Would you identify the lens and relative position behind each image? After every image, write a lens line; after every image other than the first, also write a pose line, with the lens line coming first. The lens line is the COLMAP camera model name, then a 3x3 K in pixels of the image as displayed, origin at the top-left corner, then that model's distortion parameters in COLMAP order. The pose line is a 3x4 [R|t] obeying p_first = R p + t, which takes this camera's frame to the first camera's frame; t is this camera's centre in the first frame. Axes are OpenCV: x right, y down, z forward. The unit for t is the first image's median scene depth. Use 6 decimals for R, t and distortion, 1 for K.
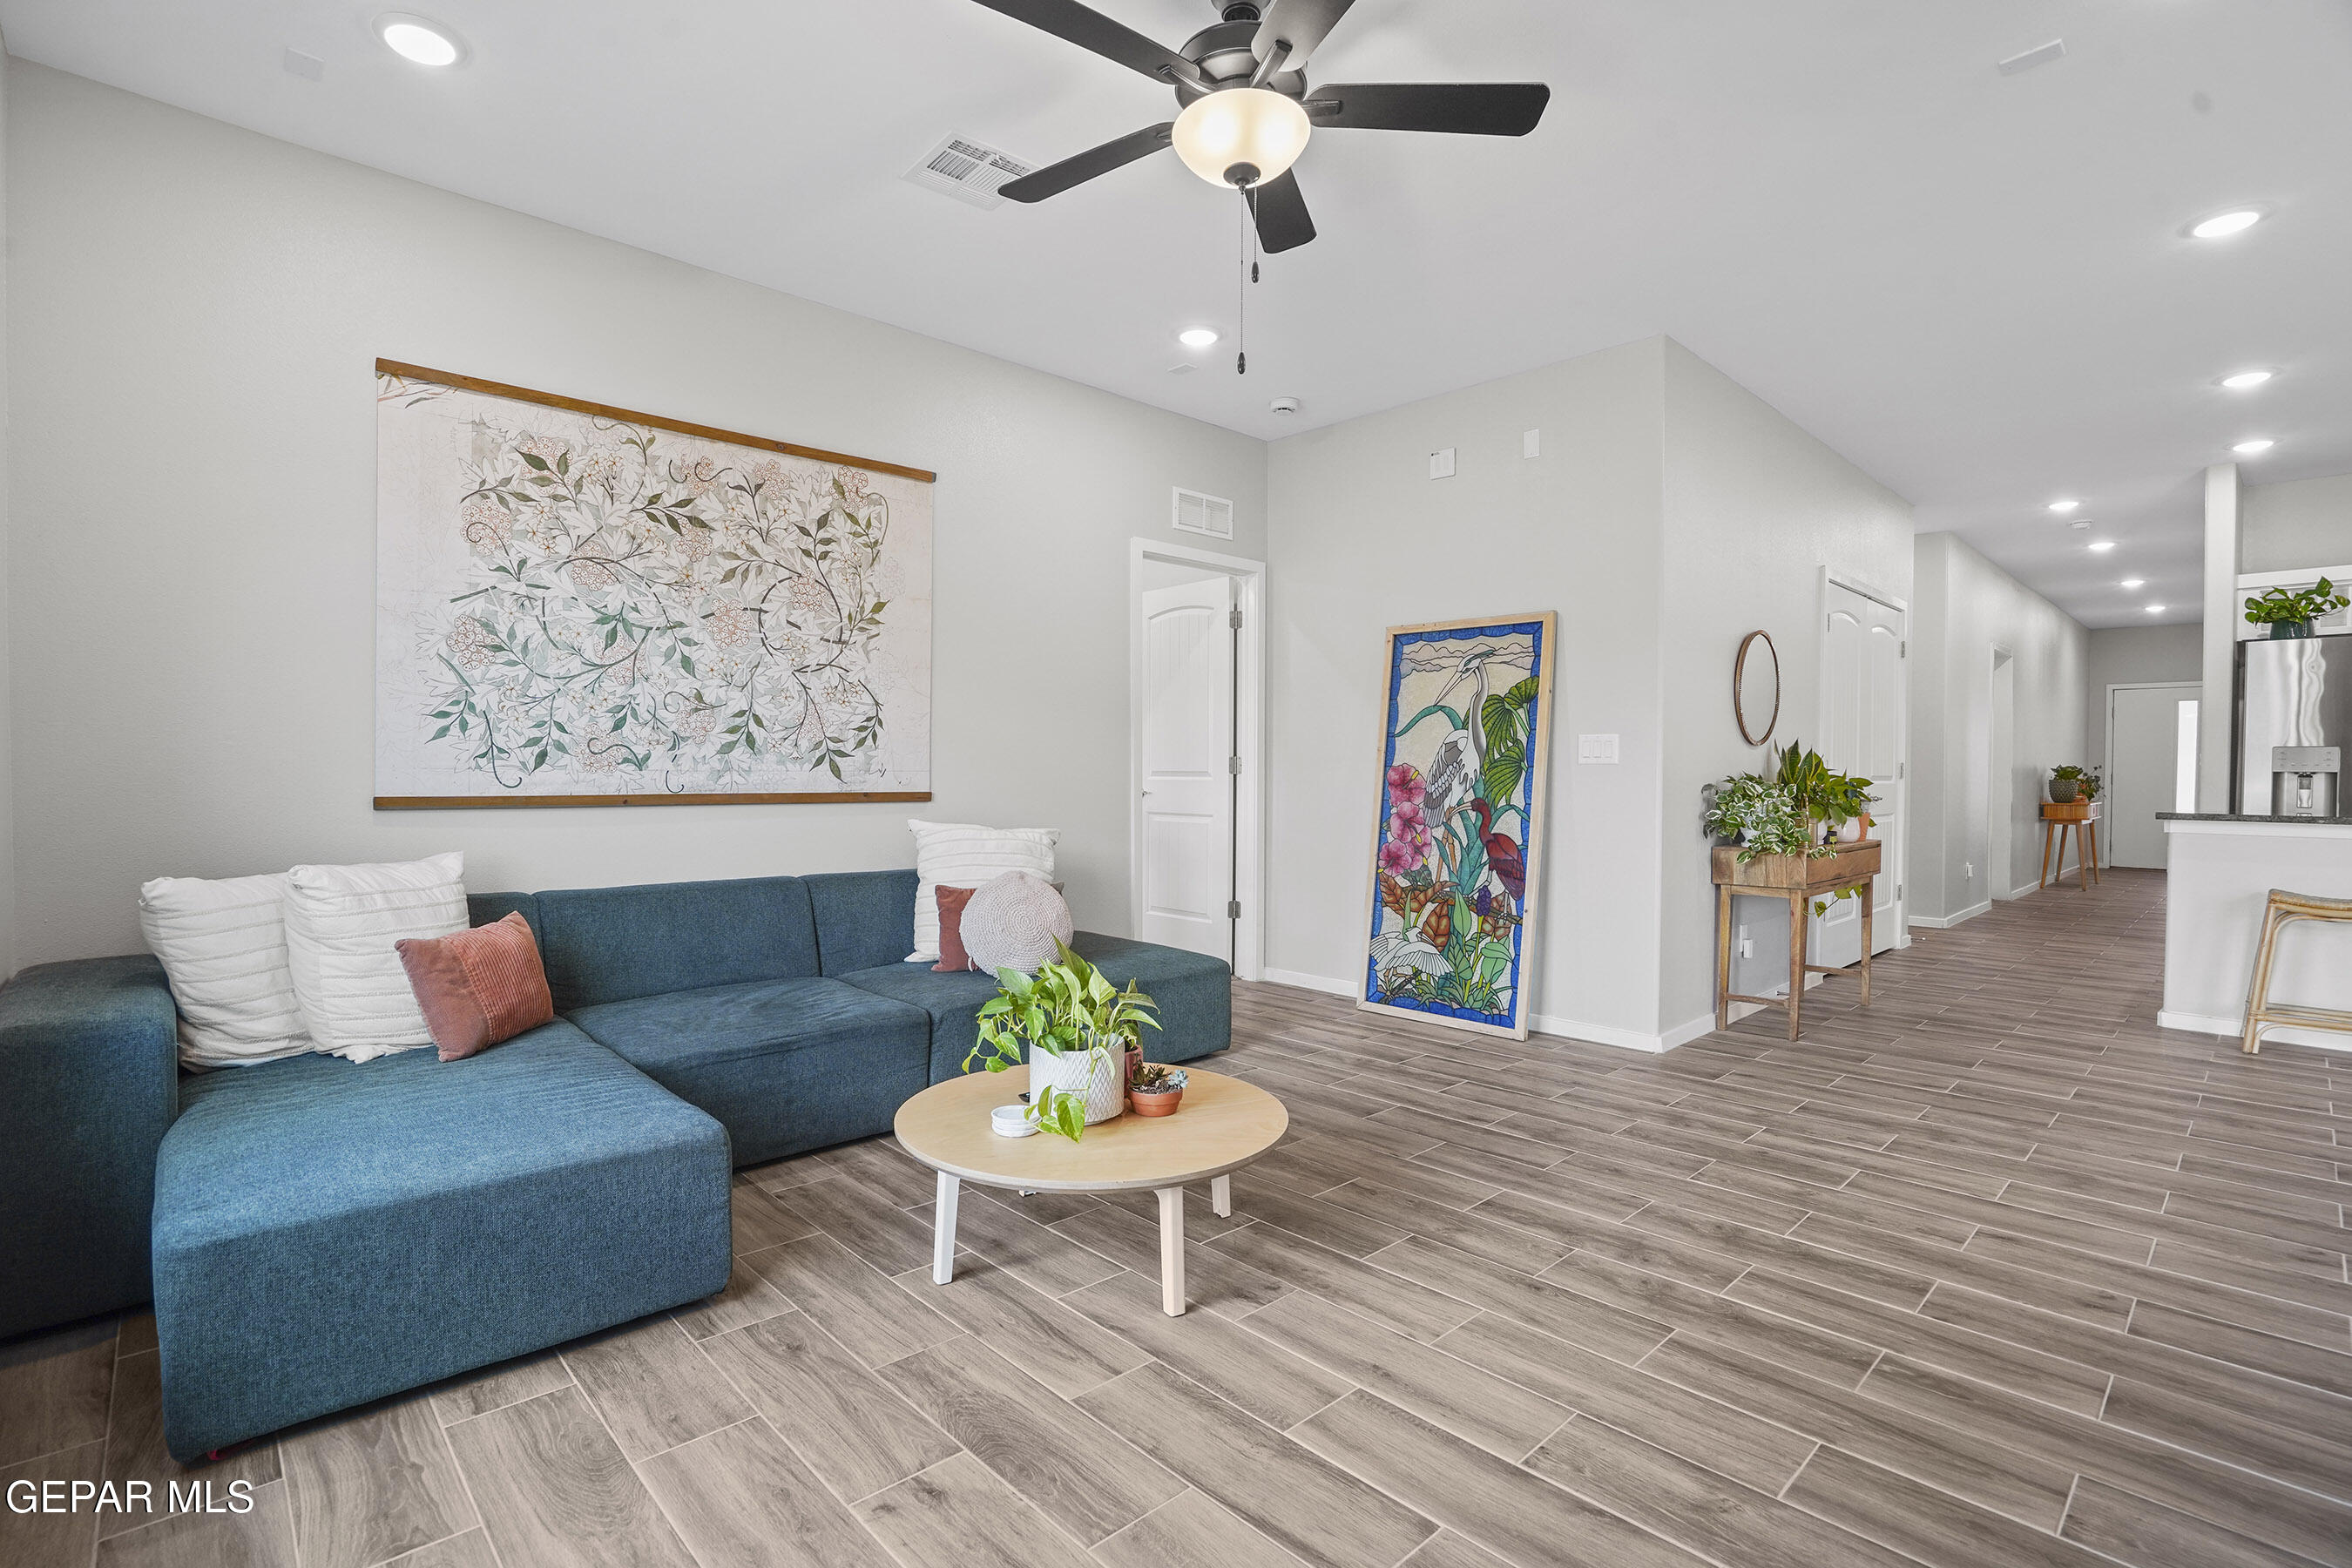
lens RADIAL K [[1099.5, 0, 1168.0], [0, 1099.5, 762.0], [0, 0, 1]] dist [-0.055853, 0.025128]
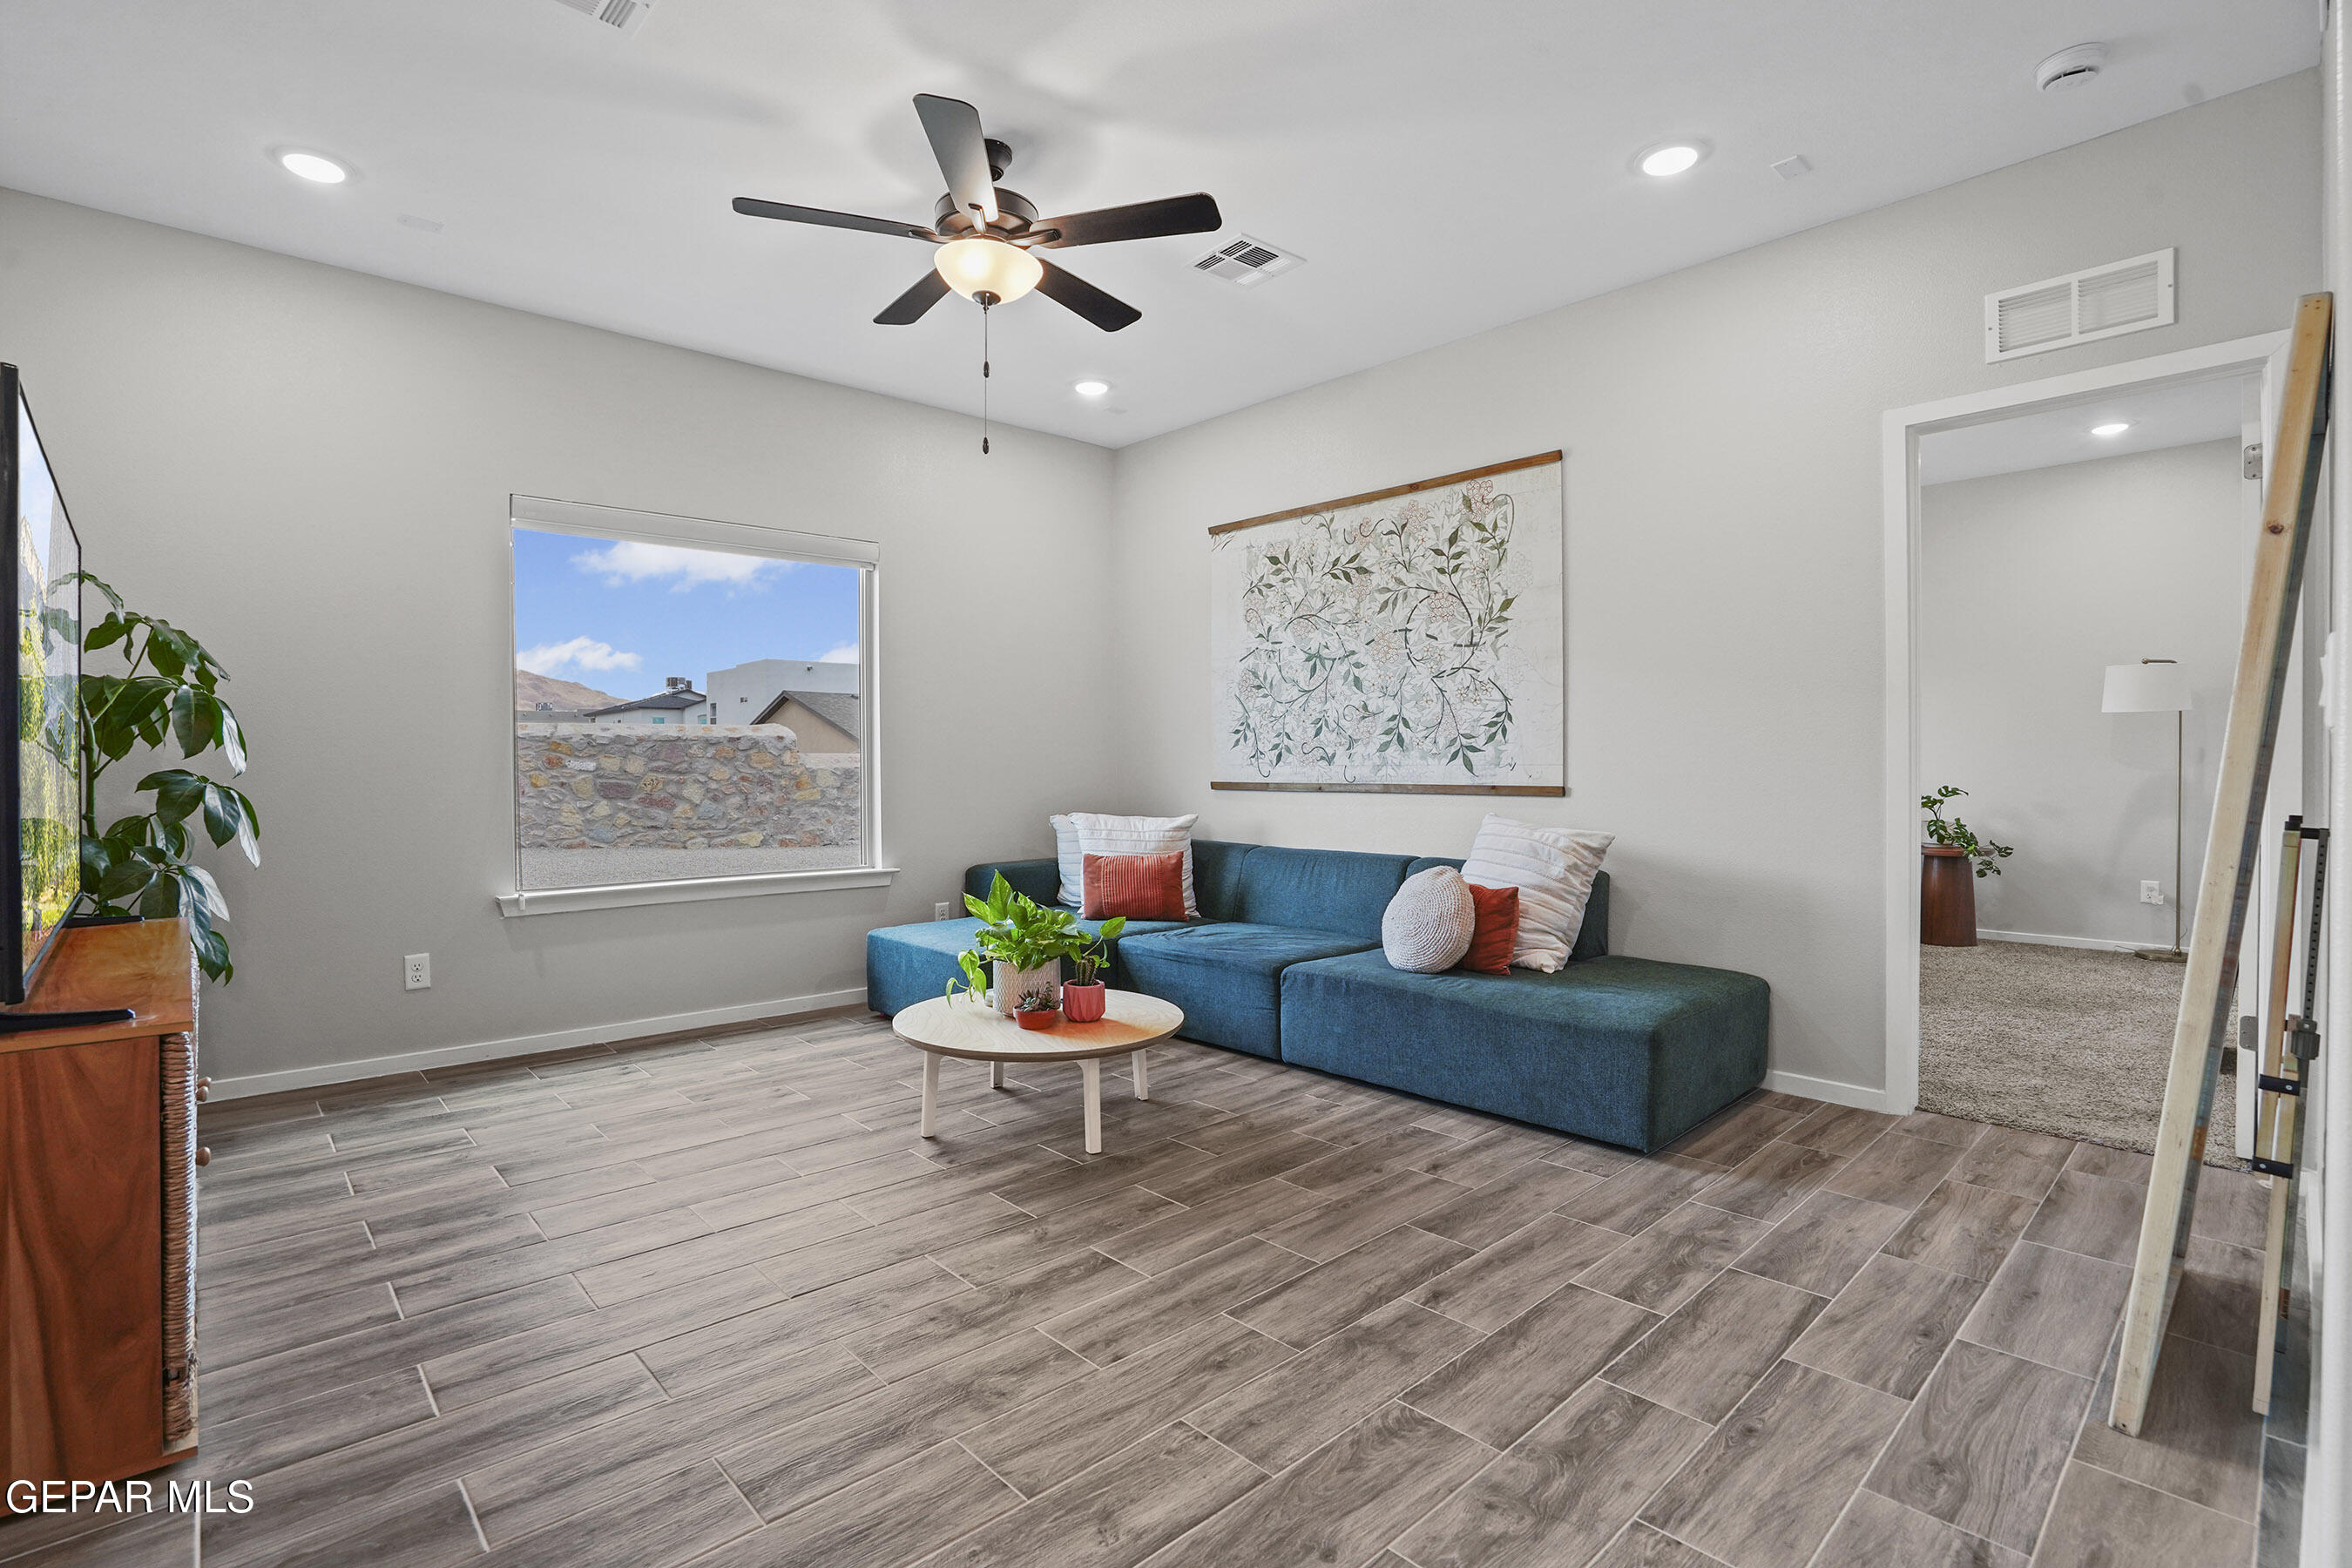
lens RADIAL K [[1099.5, 0, 1168.0], [0, 1099.5, 762.0], [0, 0, 1]] dist [-0.055853, 0.025128]
pose [[-0.003902, -0.012221, -0.999918, 0.866008], [0.004224, 0.999916, -0.012238, 0.019043], [0.999983, -0.004272, -0.003850, 0.790890]]
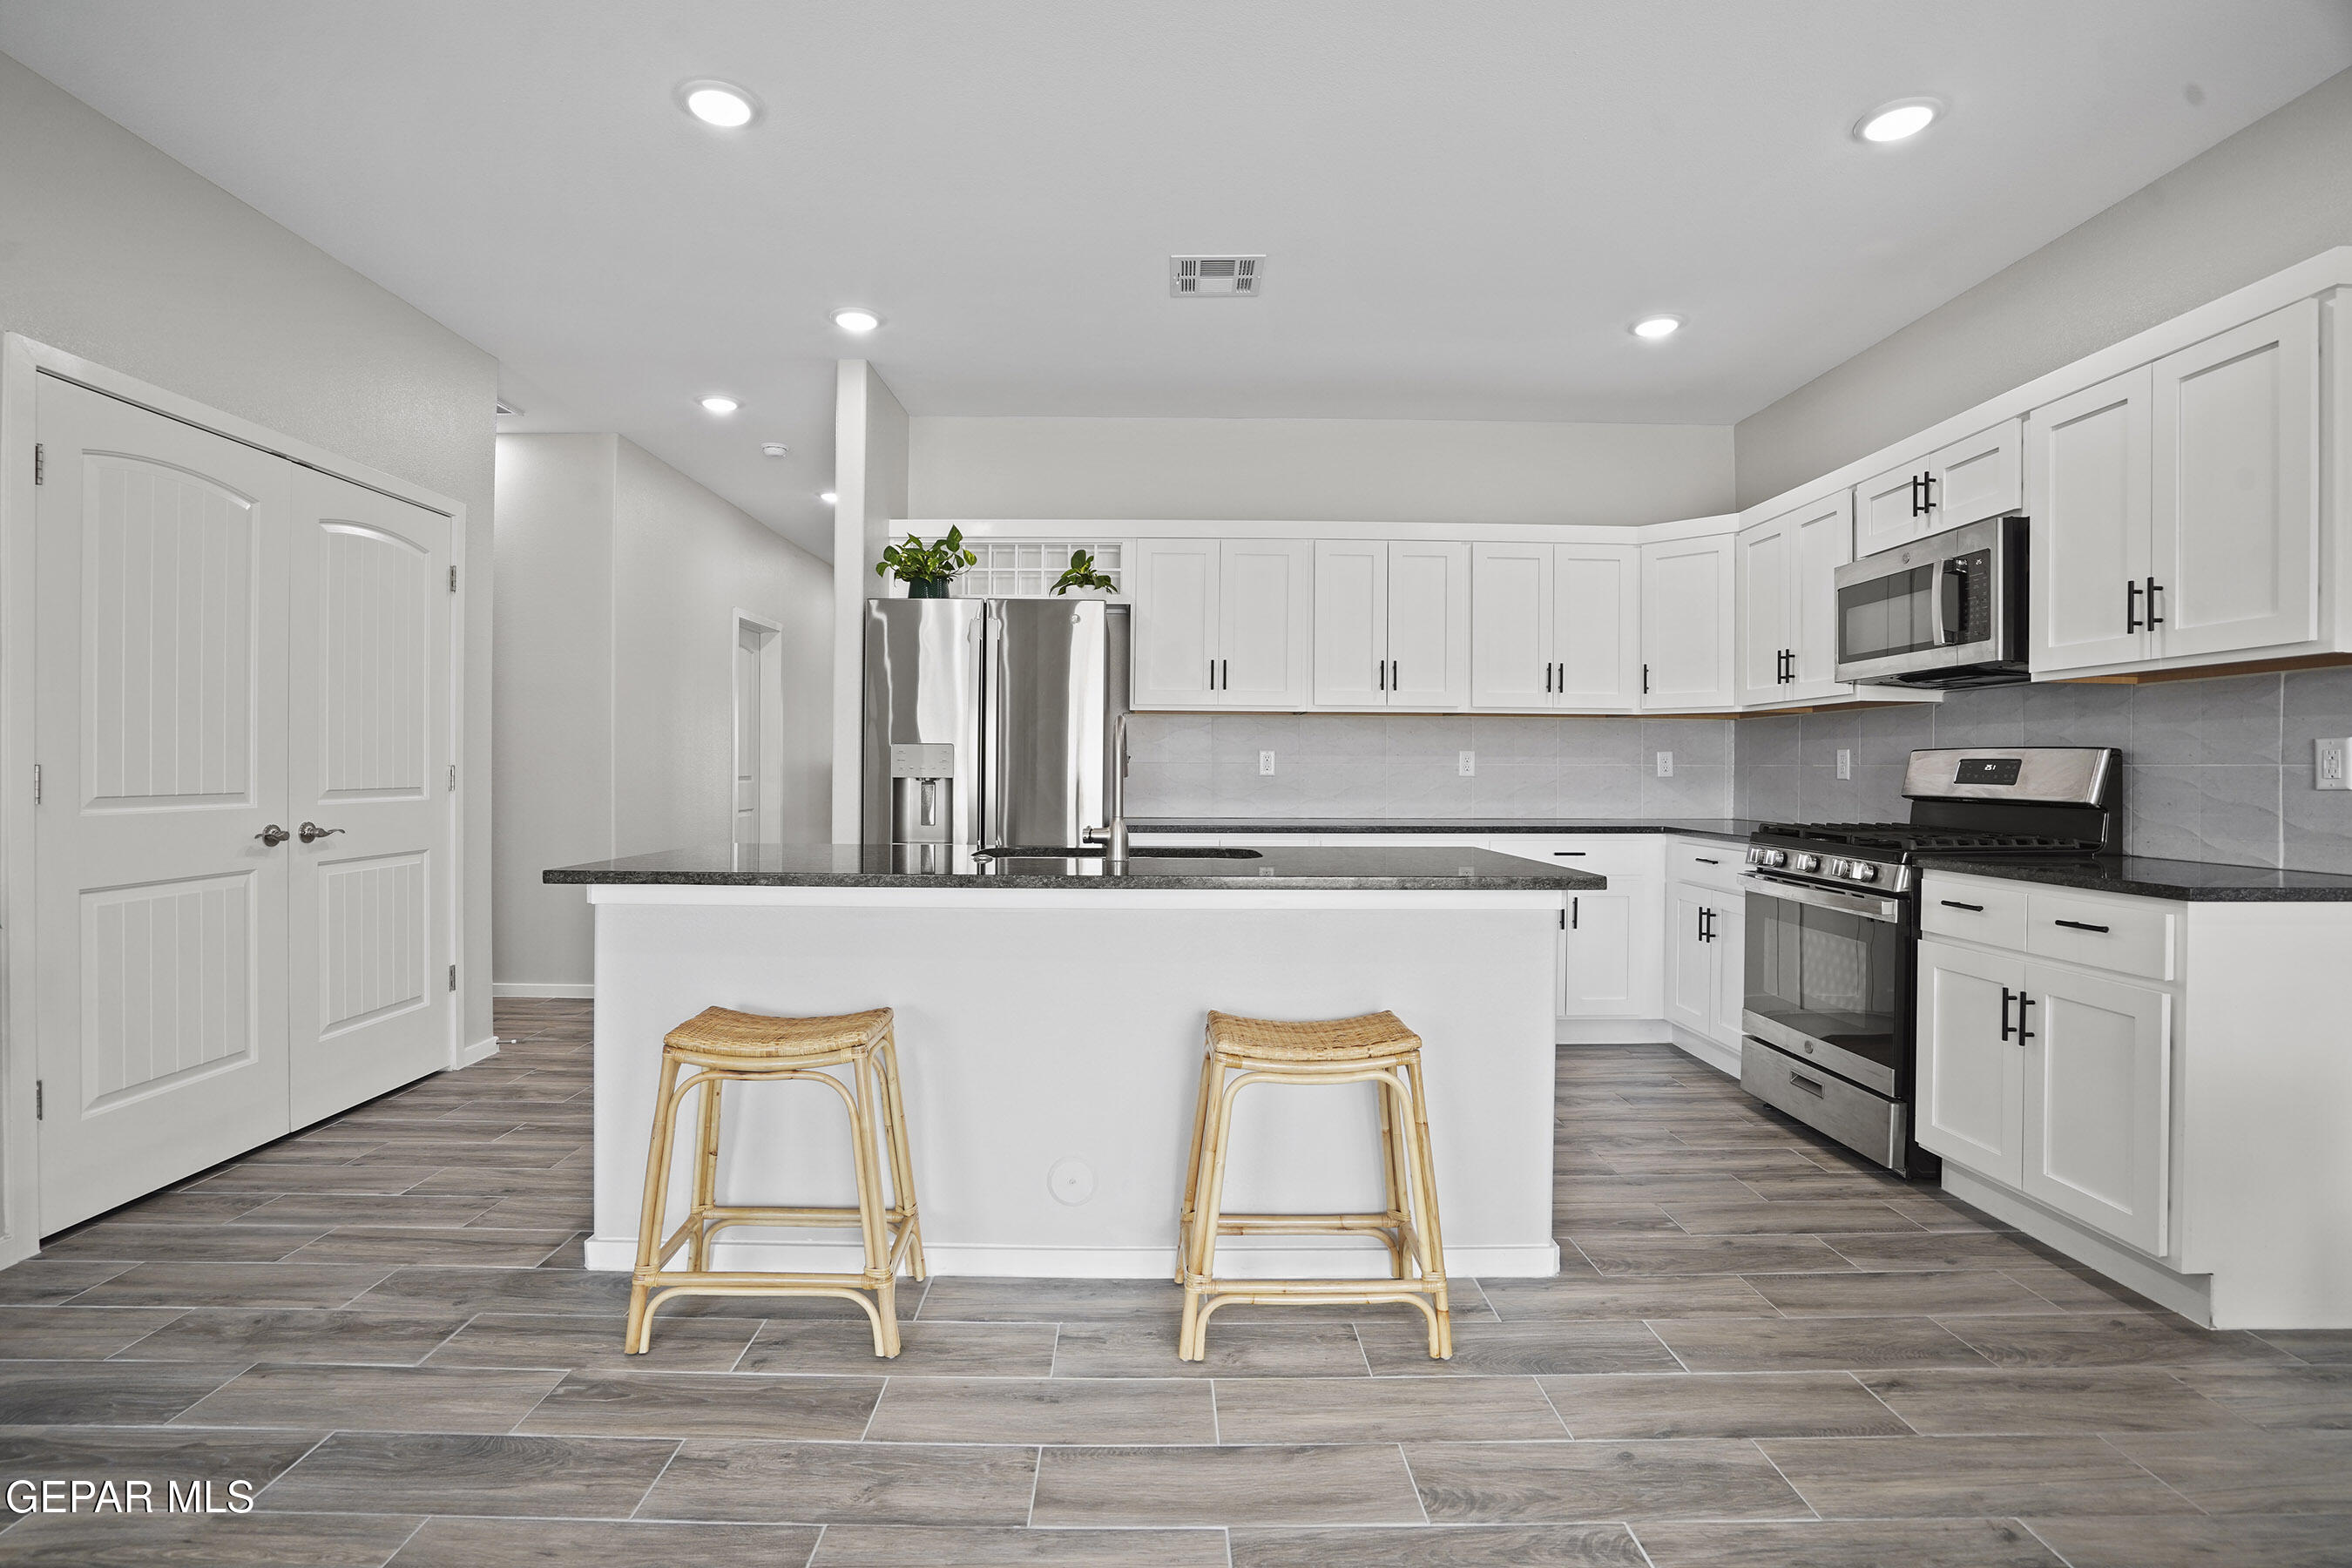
lens RADIAL K [[1099.5, 0, 1168.0], [0, 1099.5, 762.0], [0, 0, 1]] dist [-0.055853, 0.025128]
pose [[0.680235, -0.002930, 0.732988, 0.952893], [-0.003005, 0.999972, 0.006787, -0.010945], [-0.732988, -0.006820, 0.680207, 0.537327]]
